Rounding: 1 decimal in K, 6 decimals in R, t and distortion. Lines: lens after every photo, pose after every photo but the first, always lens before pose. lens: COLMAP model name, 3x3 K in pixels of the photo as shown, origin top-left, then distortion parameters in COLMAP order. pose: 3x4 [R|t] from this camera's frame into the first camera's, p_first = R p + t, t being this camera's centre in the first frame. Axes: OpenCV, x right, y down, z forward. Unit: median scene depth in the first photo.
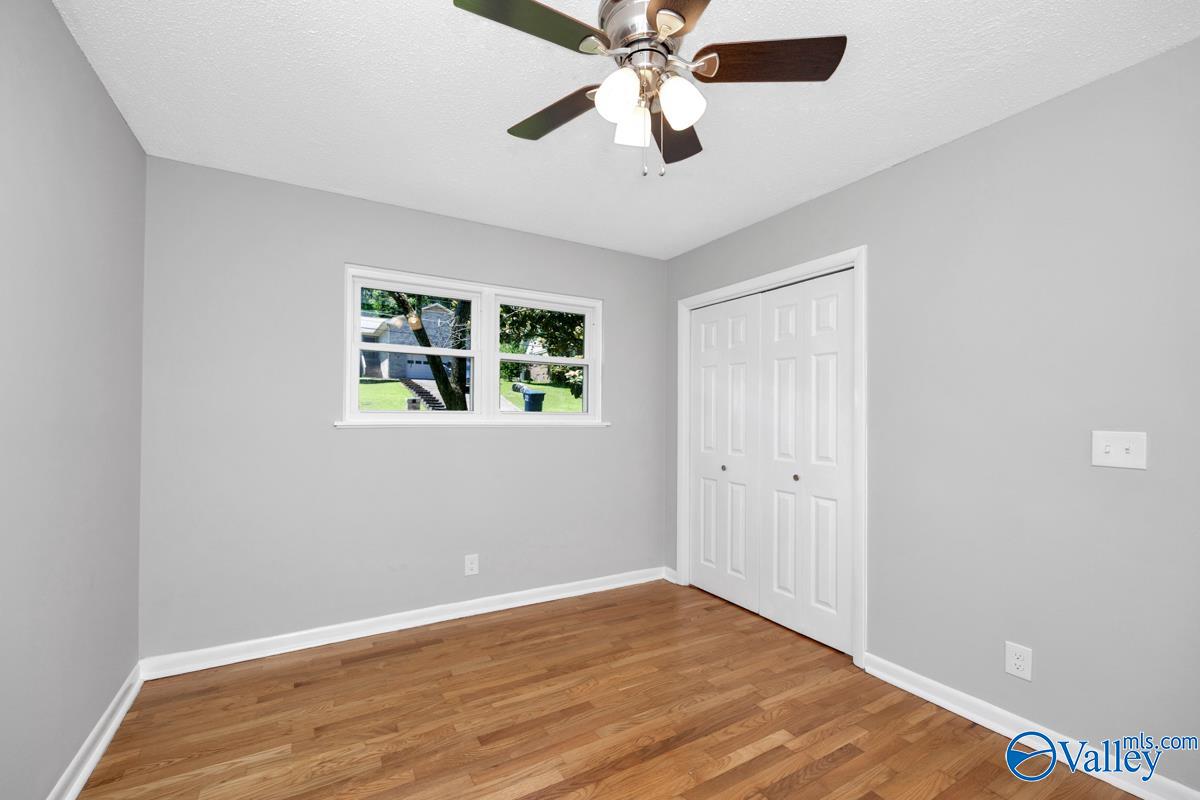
lens RADIAL K [[461.4, 0, 600.0], [0, 461.4, 400.0], [0, 0, 1]] dist [-0.000918, 0.000033]
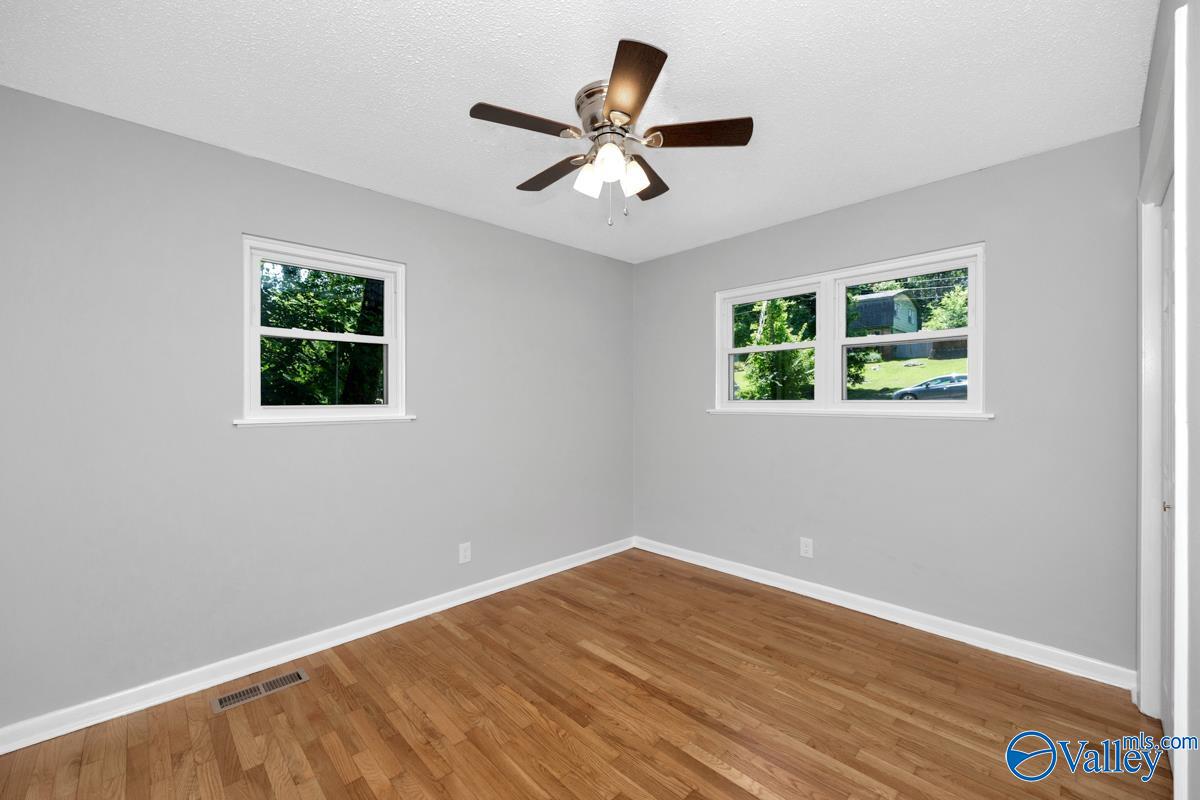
lens RADIAL K [[483.4, 0, 618.4], [0, 483.4, 387.7], [0, 0, 1]] dist [-0.000308, 0.000048]
pose [[0.289222, -0.034084, -0.956655, 0.785923], [0.035803, 0.999052, -0.024770, 0.009798], [0.956592, -0.027087, 0.290168, 0.344108]]
